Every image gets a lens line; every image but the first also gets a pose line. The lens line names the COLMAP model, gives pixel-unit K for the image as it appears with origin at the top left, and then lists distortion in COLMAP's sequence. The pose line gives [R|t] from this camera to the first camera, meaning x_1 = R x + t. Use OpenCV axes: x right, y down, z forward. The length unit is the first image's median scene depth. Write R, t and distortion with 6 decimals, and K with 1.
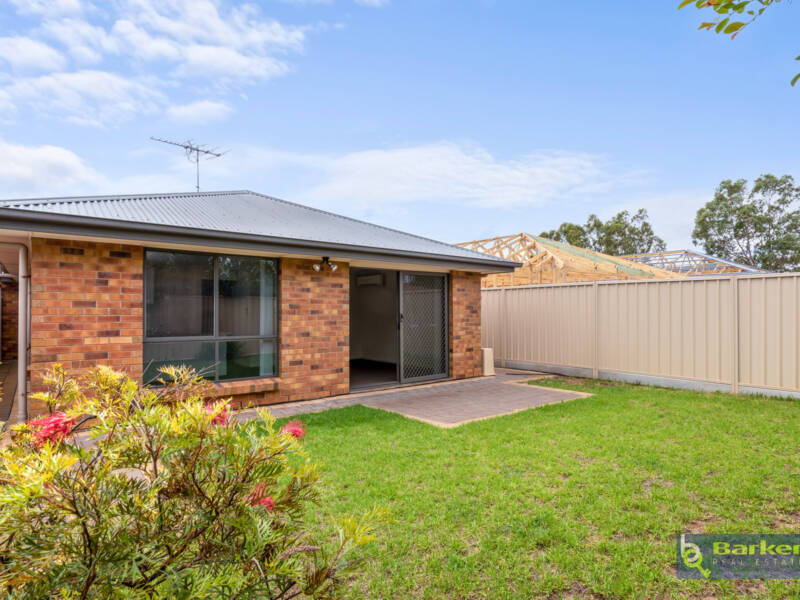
lens RADIAL K [[440.7, 0, 401.1], [0, 440.7, 305.6], [0, 0, 1]] dist [-0.003164, -0.000599]
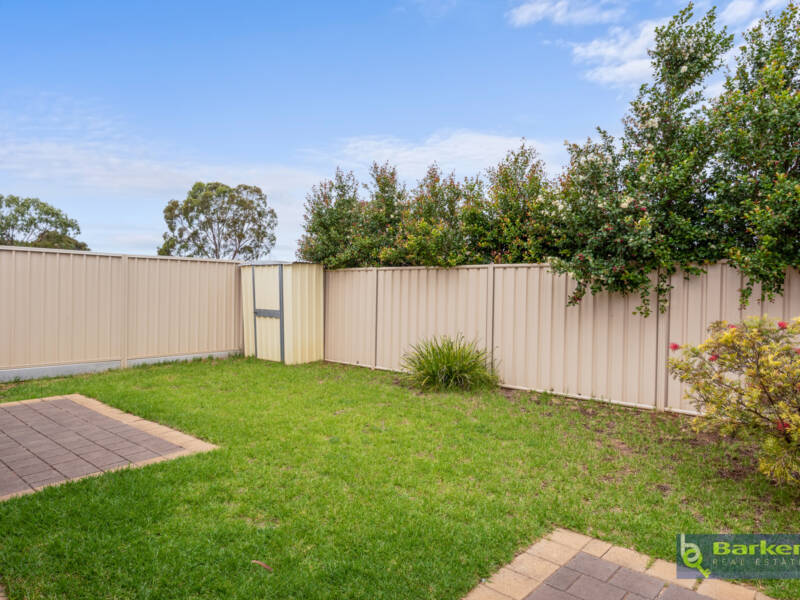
lens RADIAL K [[496.7, 0, 399.9], [0, 496.7, 301.5], [0, 0, 1]] dist [-0.000852, -0.000076]
pose [[-0.170613, -0.011518, 0.985271, -0.742969], [-0.015517, 0.999839, 0.009002, 0.039636], [-0.985216, -0.013753, -0.170764, 0.883055]]
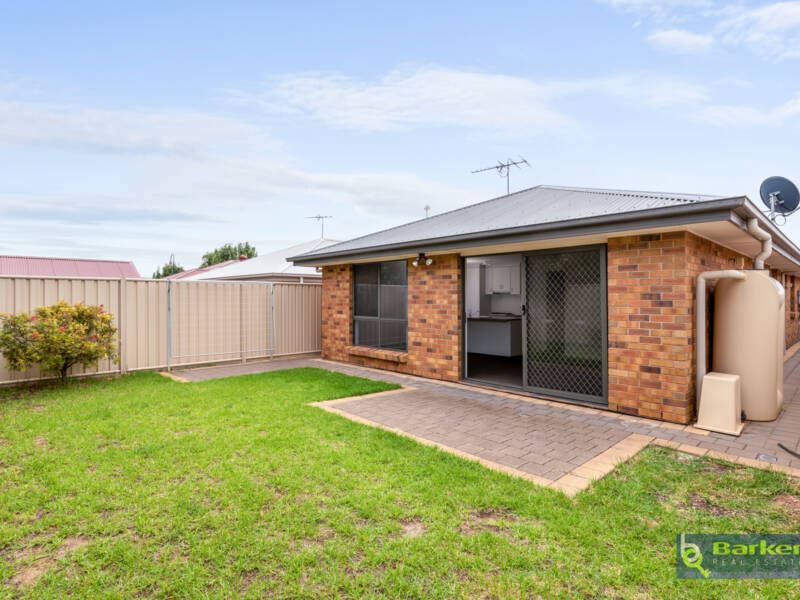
lens RADIAL K [[440.7, 0, 401.4], [0, 440.7, 298.3], [0, 0, 1]] dist [-0.003164, -0.000599]
pose [[0.081617, -0.004444, -0.996654, 0.916132], [0.005850, 0.999975, -0.003980, 0.009390], [0.996647, -0.005506, 0.081641, 0.820162]]
